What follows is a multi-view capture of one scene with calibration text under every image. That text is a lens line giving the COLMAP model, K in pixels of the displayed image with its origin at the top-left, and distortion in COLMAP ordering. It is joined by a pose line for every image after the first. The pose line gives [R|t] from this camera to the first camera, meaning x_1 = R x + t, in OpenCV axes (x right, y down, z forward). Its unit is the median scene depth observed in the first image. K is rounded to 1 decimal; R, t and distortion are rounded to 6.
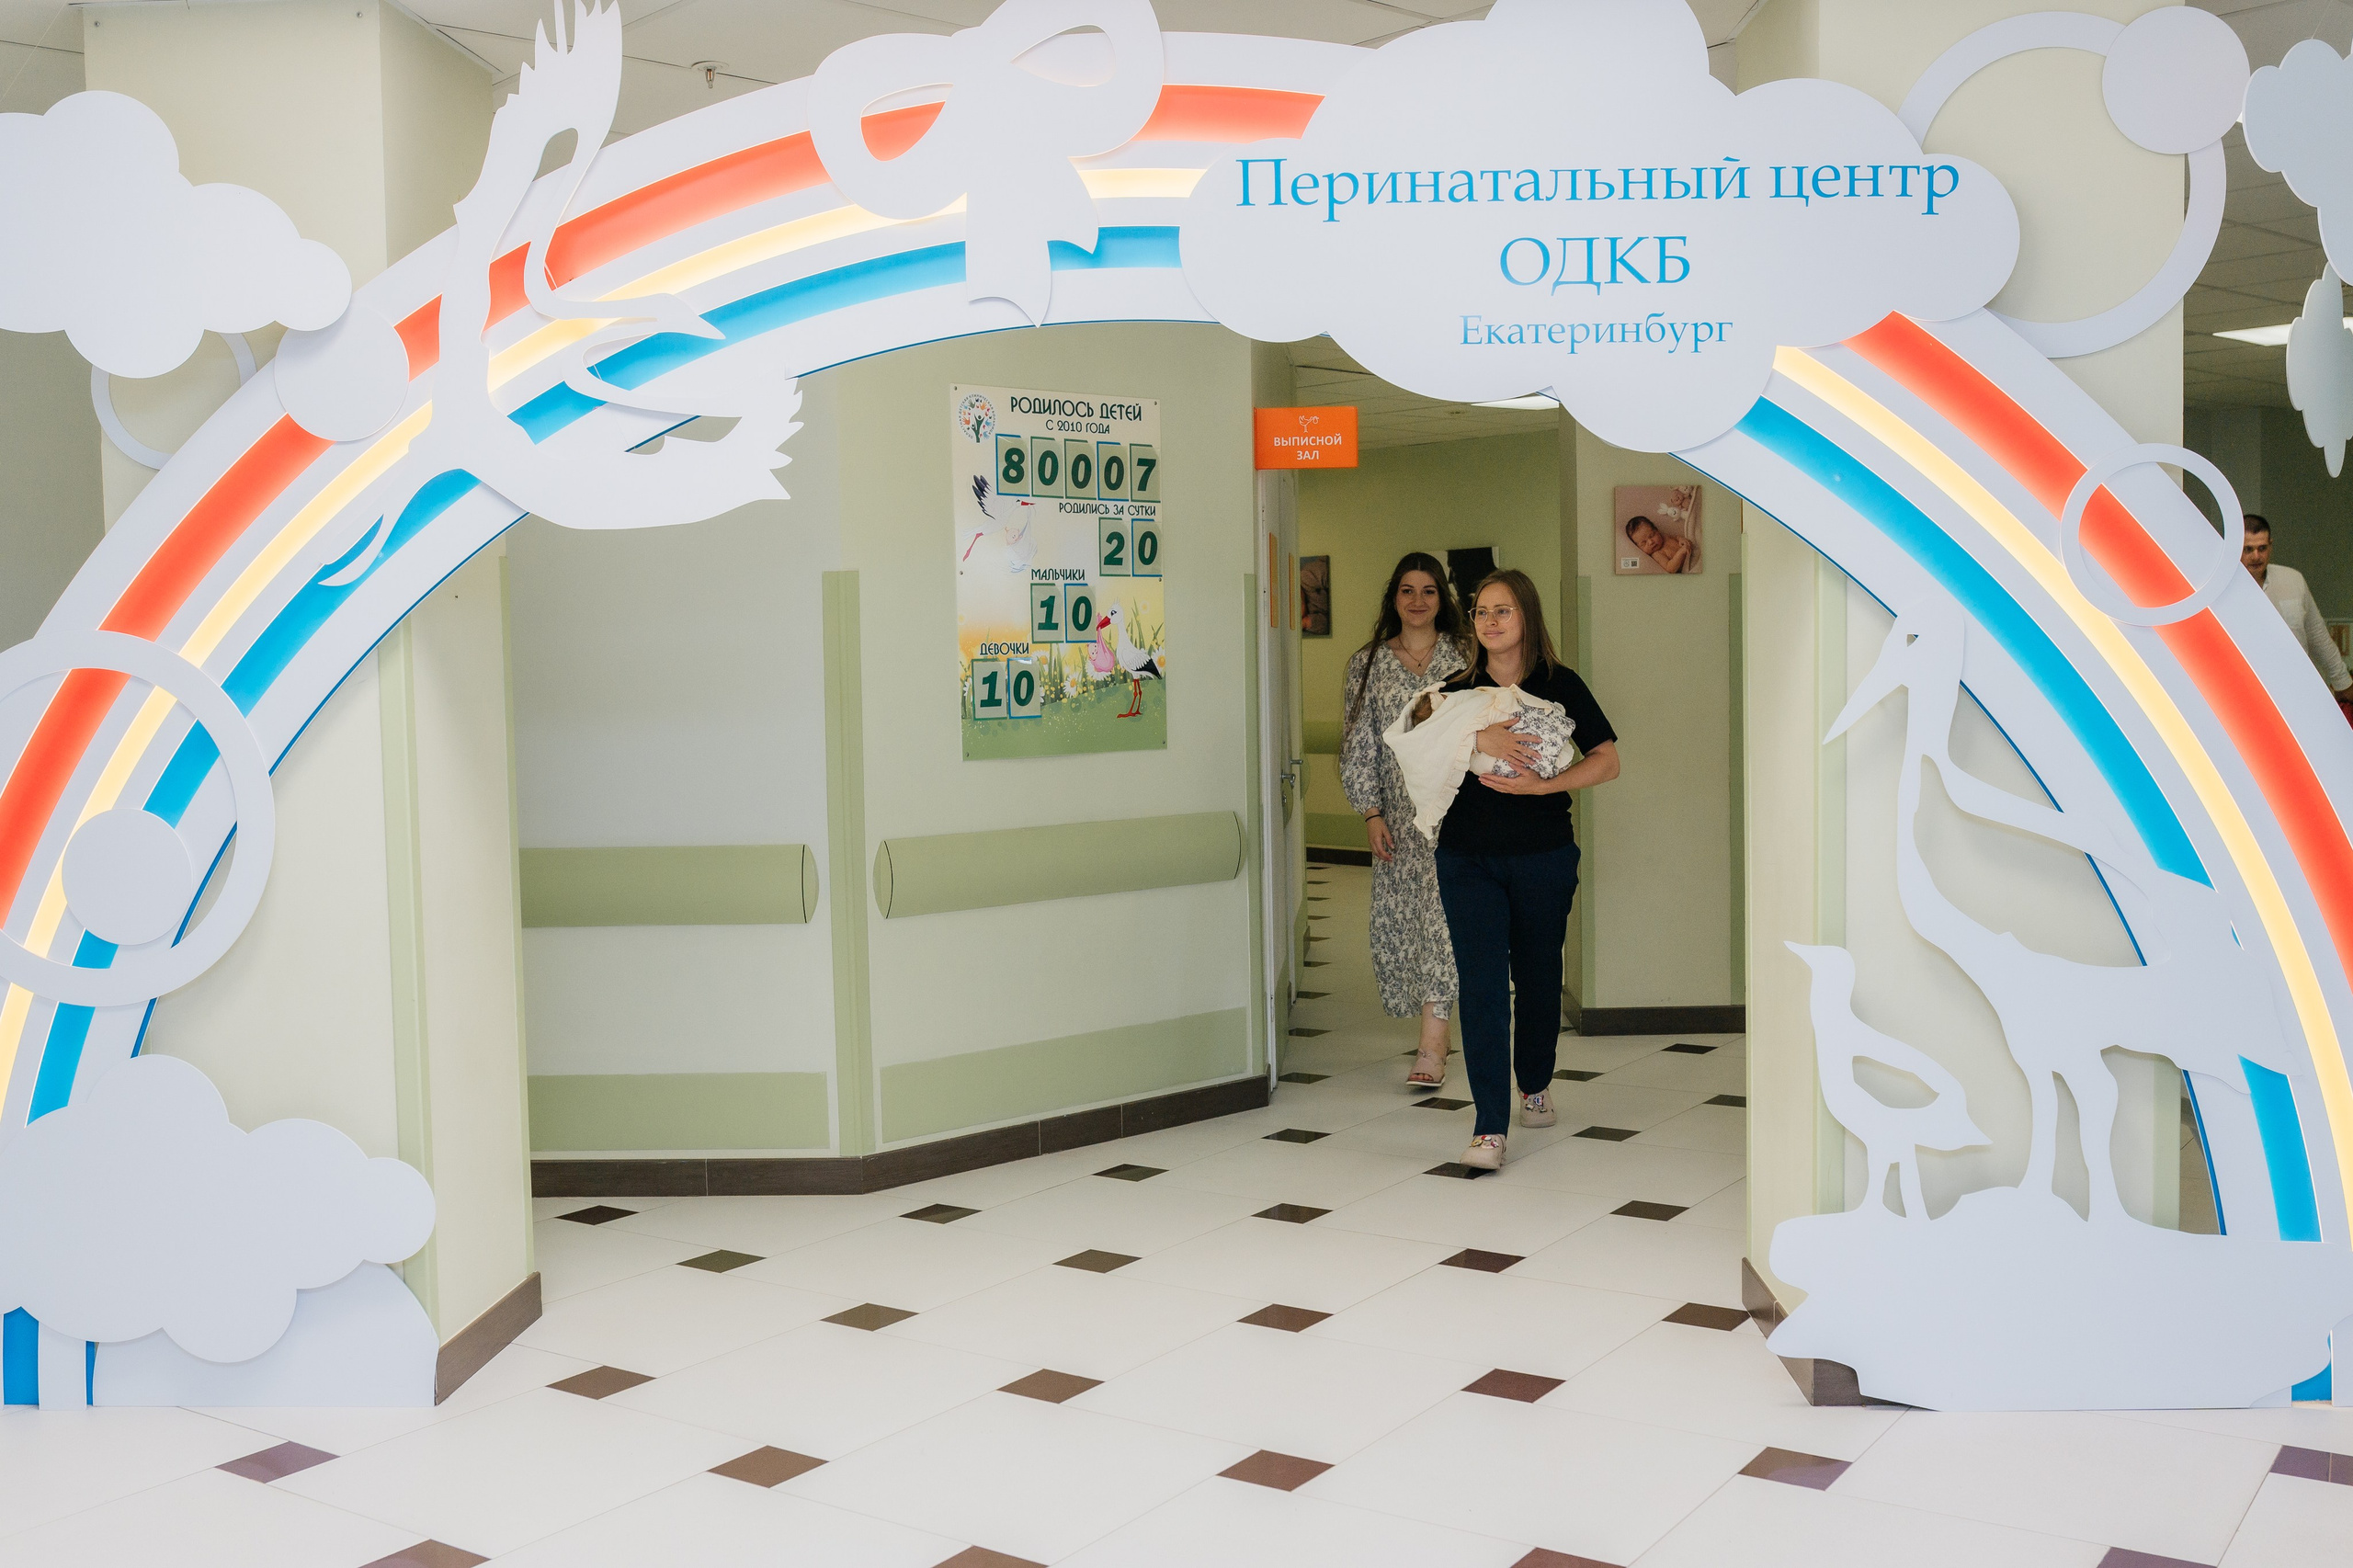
lens RADIAL K [[2275.5, 0, 1190.3], [0, 2275.5, 800.1], [0, 0, 1]] dist [-0.036057, 0.000000]
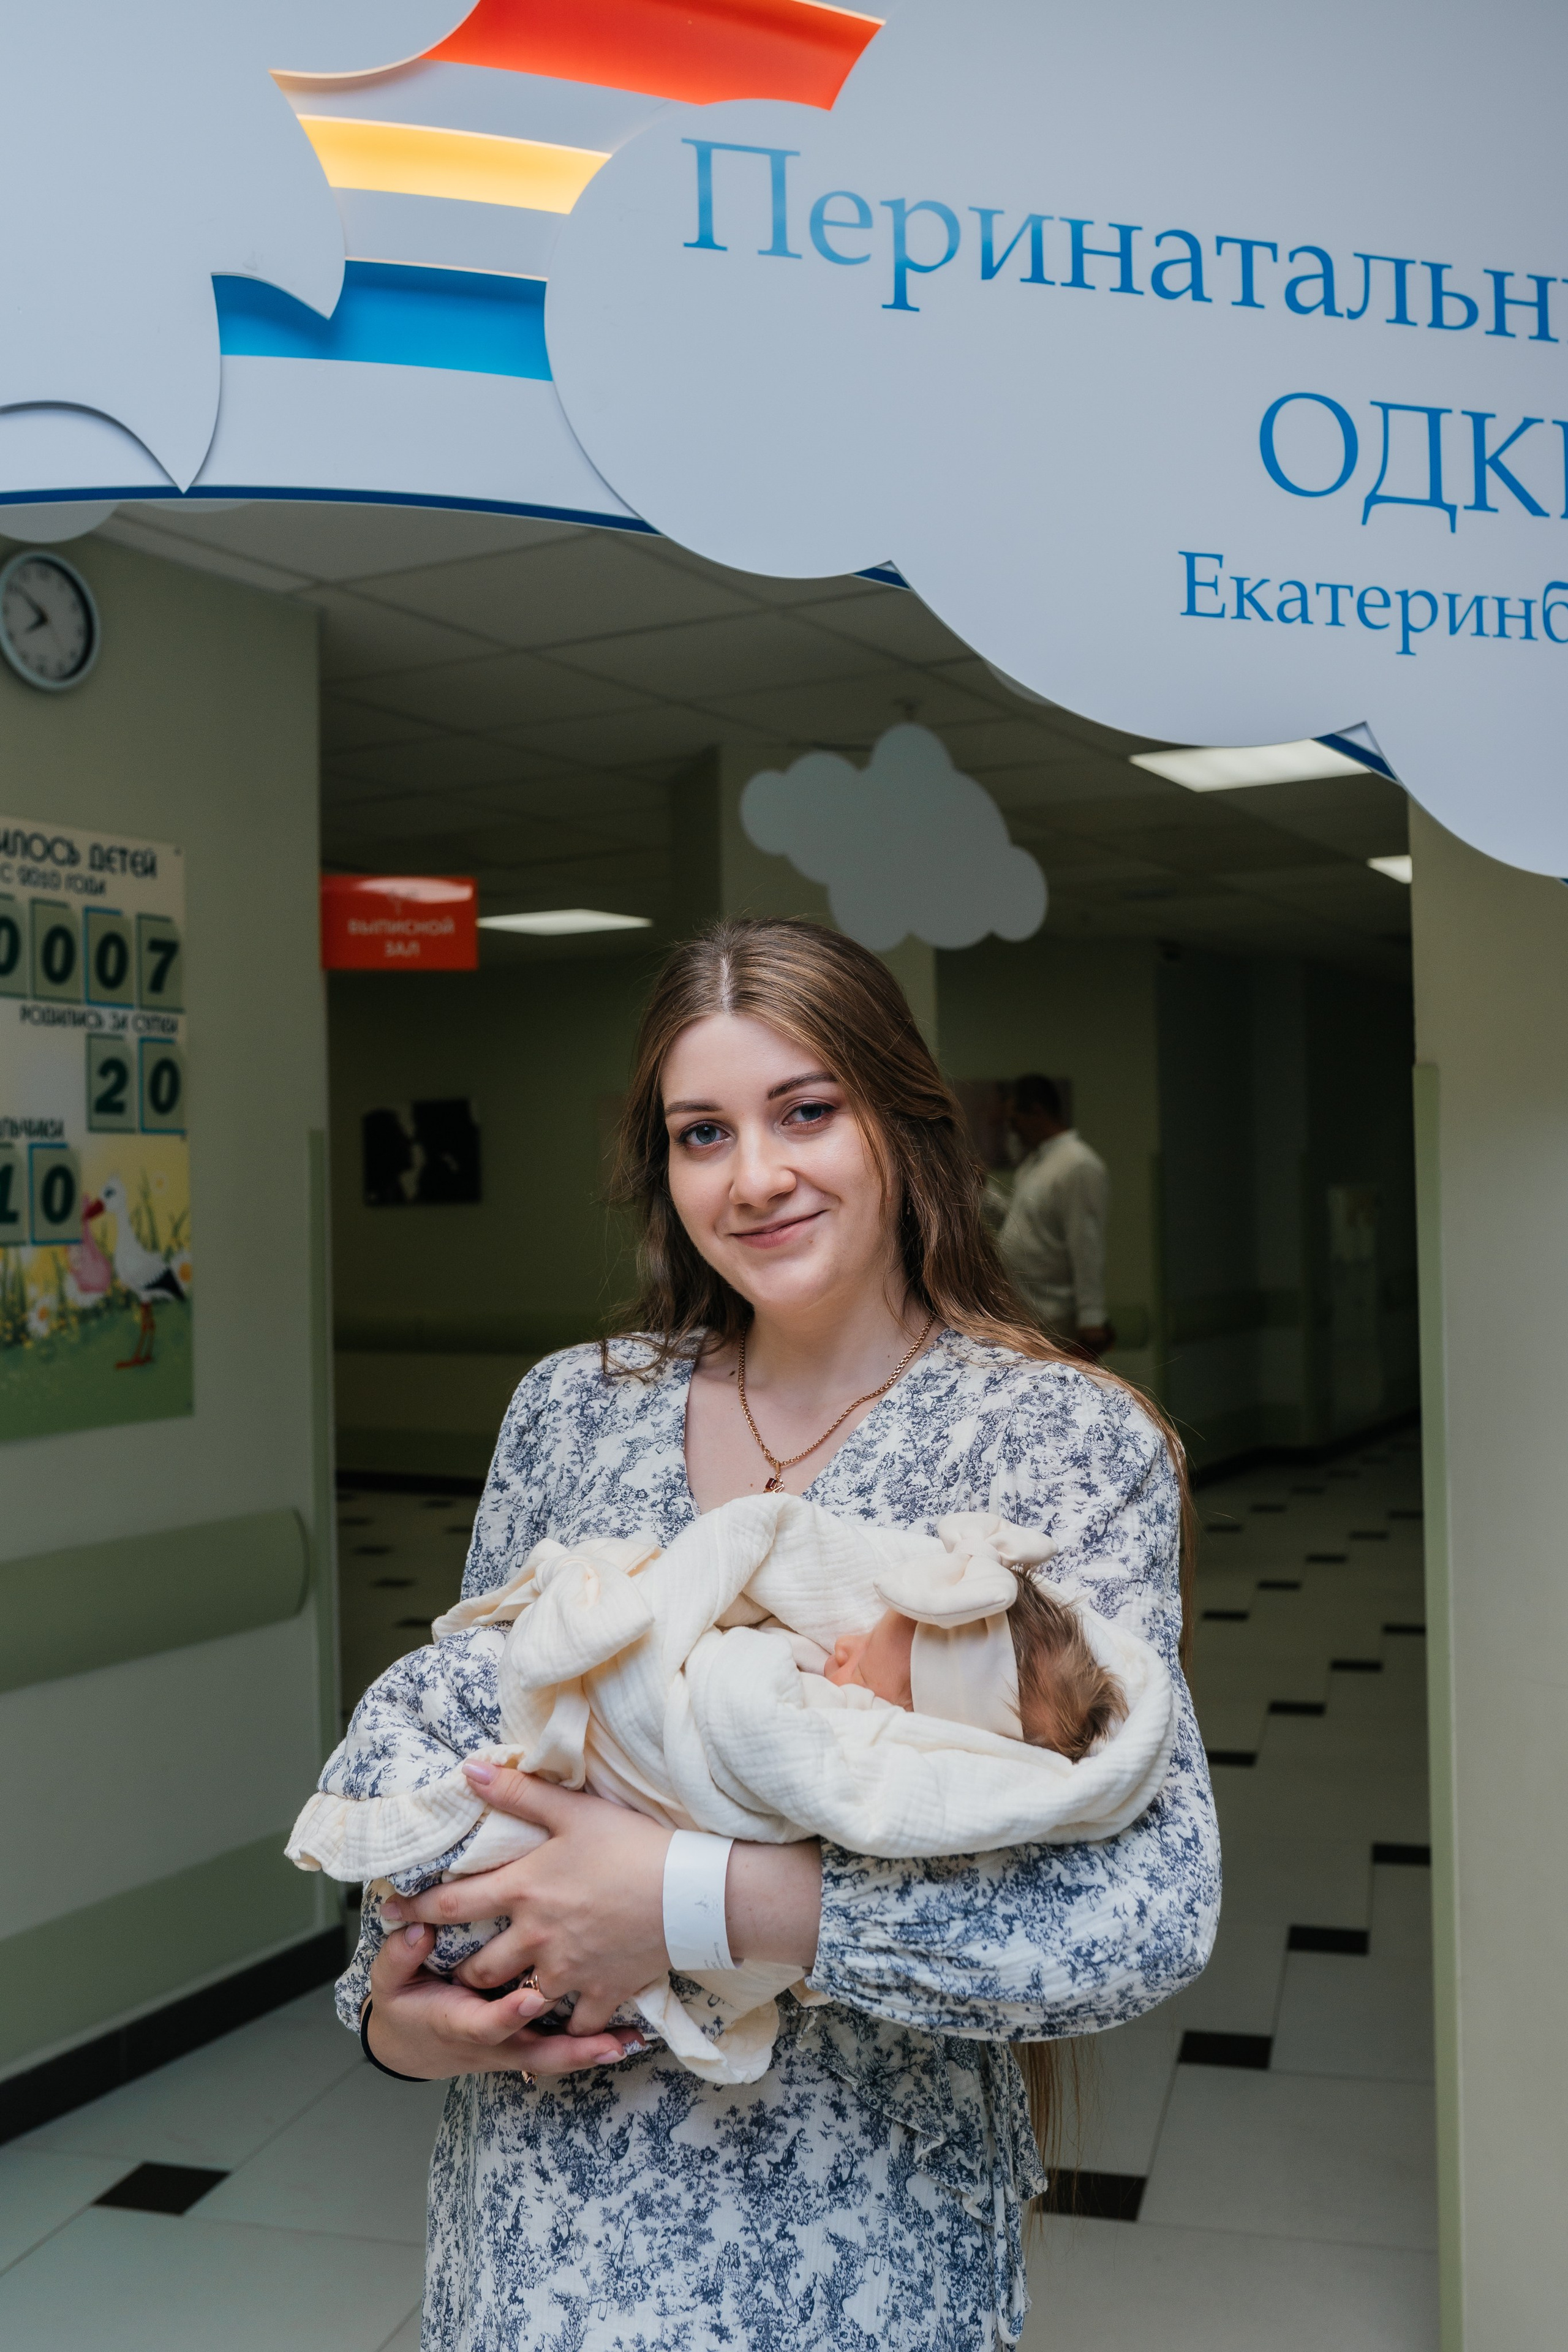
lens RADIAL K [[2274.6, 0, 766.6], [0, 2274.6, 1168.2], [0, 0, 1]] dist [-0.036057, 0.000000]
pose [[0.948398, 0.003572, 0.317064, -0.094870], [0.022692, 0.996608, -0.079102, -0.060807], [-0.316271, 0.082215, 0.945100, 0.614800]]
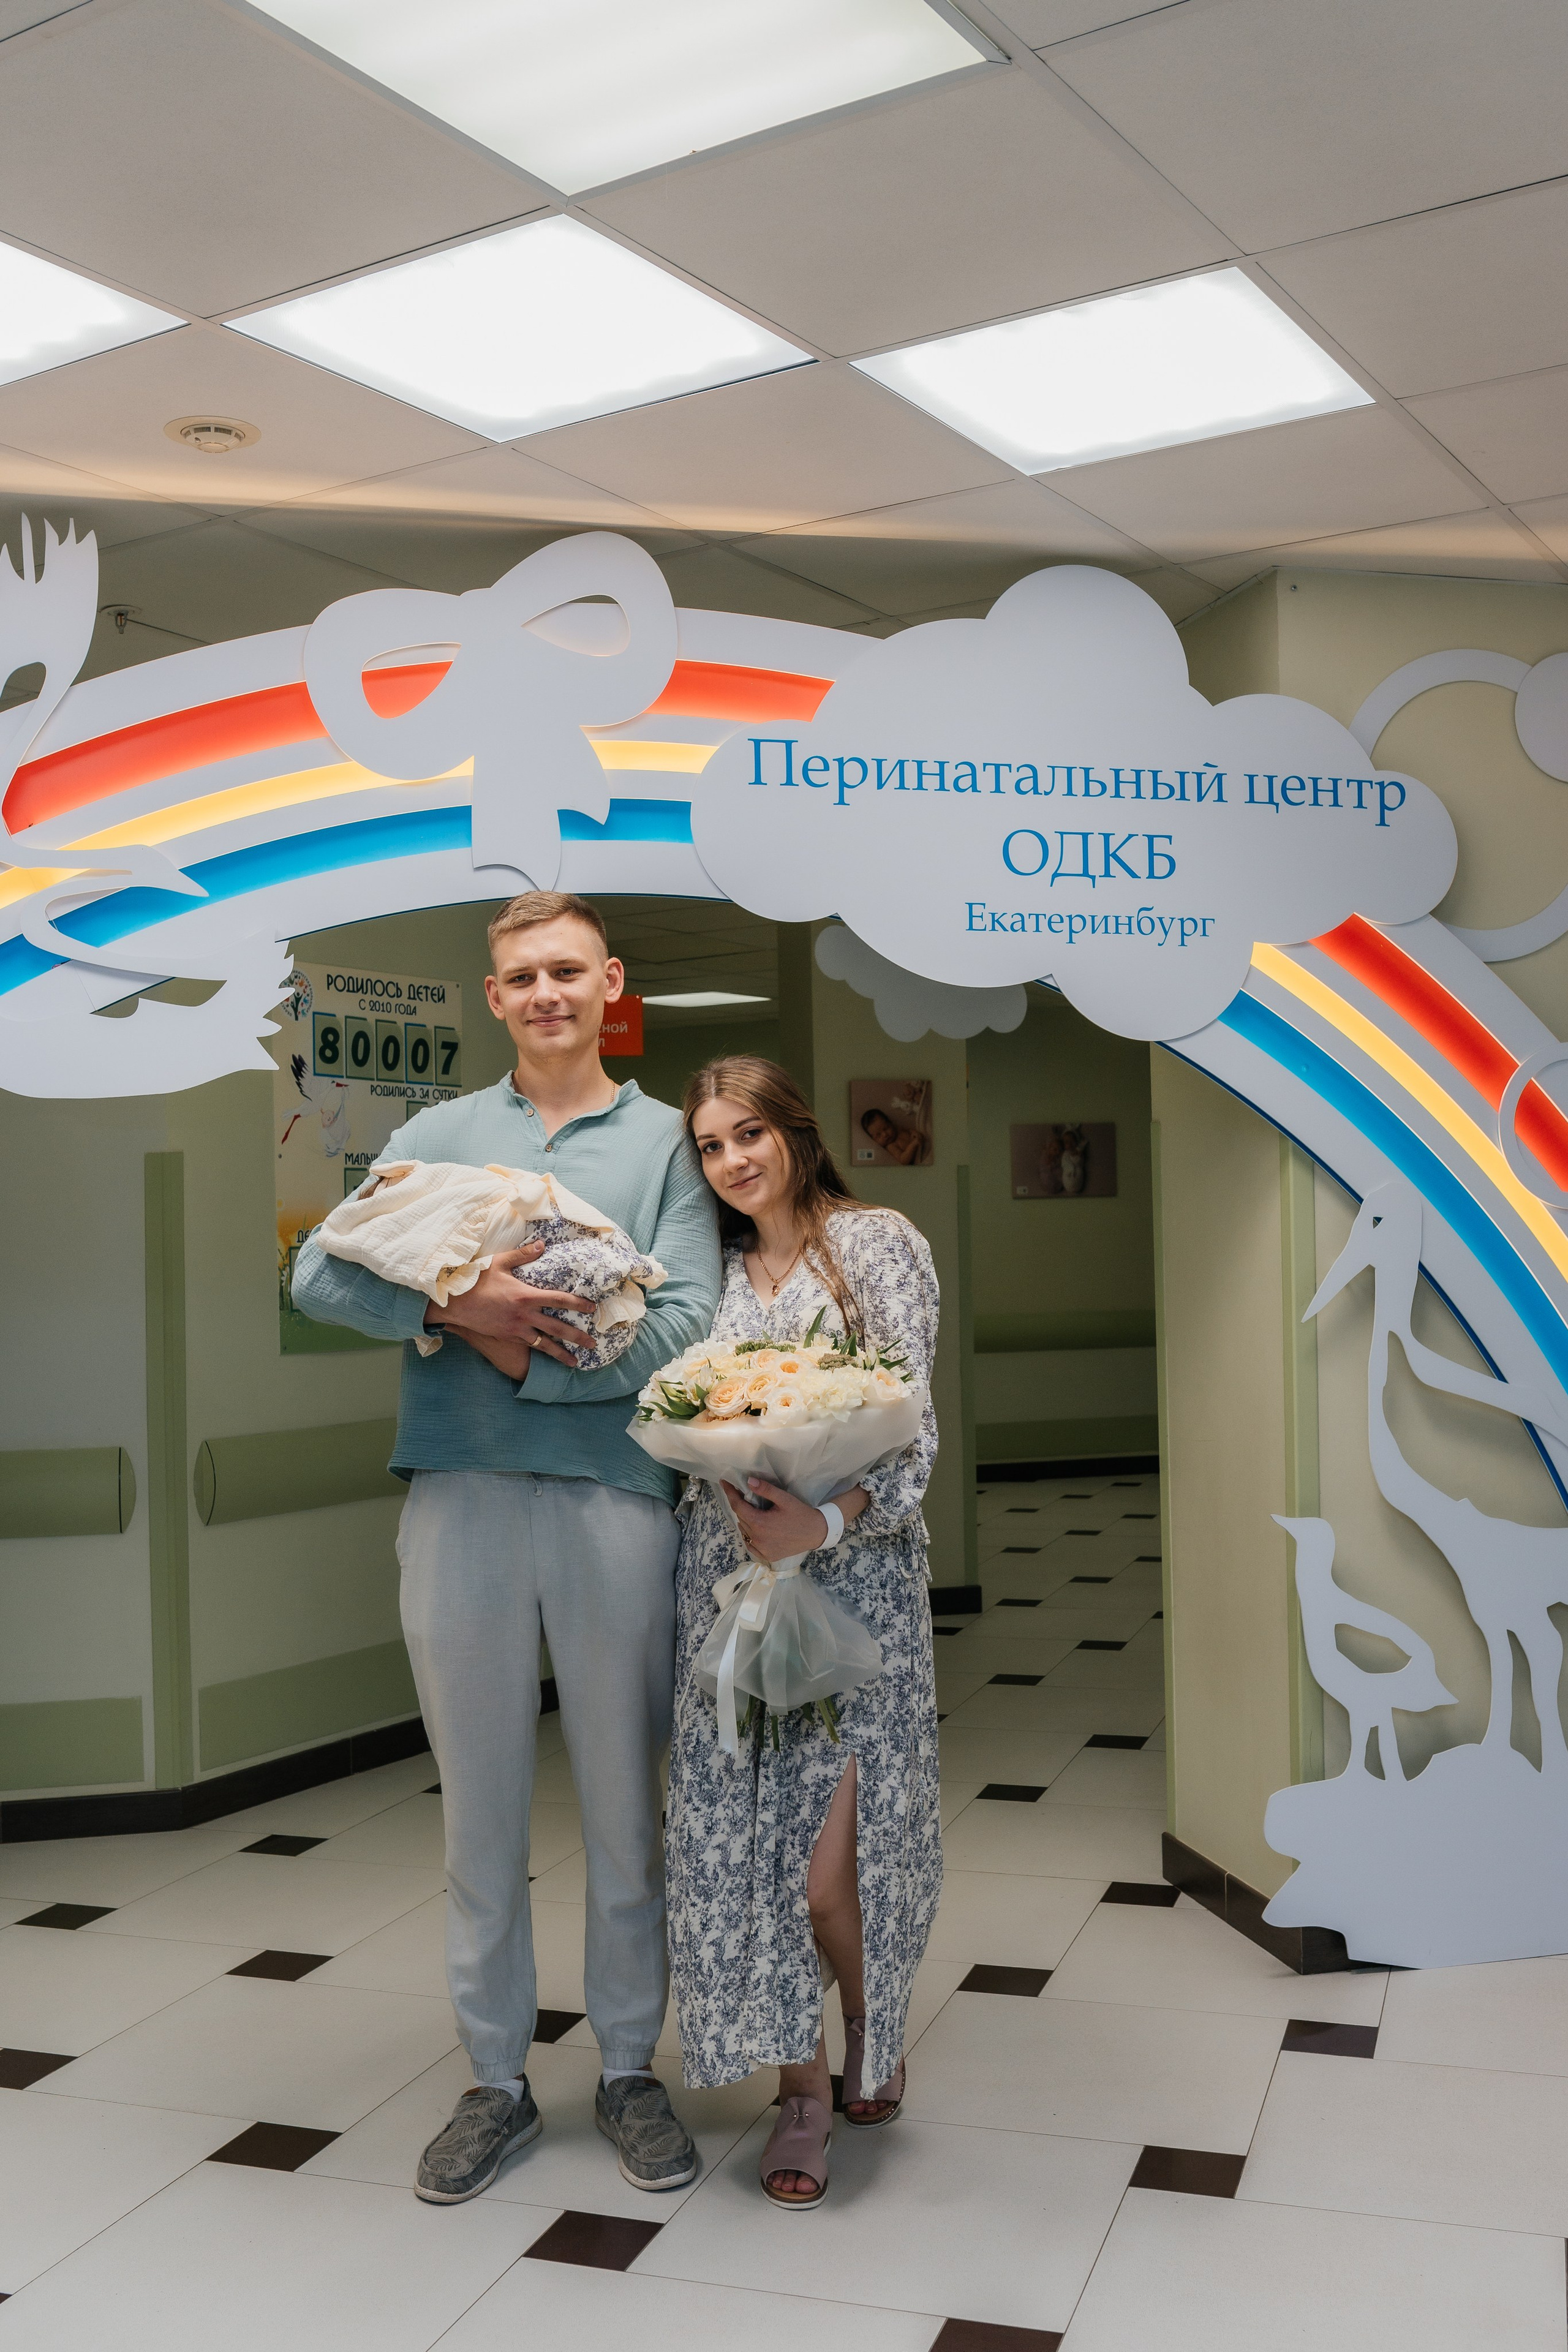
lens RADIAL K [[2274.6, 0, 793.8], [0, 2274.6, 1193.1], [0, 0, 1]] dist [-0.036057, 0.000000]
pose [[0.963005, 0.005296, 0.269430, -0.225313], [0.019088, 0.995955, -0.087800, 0.003239], [-0.268805, 0.089695, 0.959009, 0.059488]]
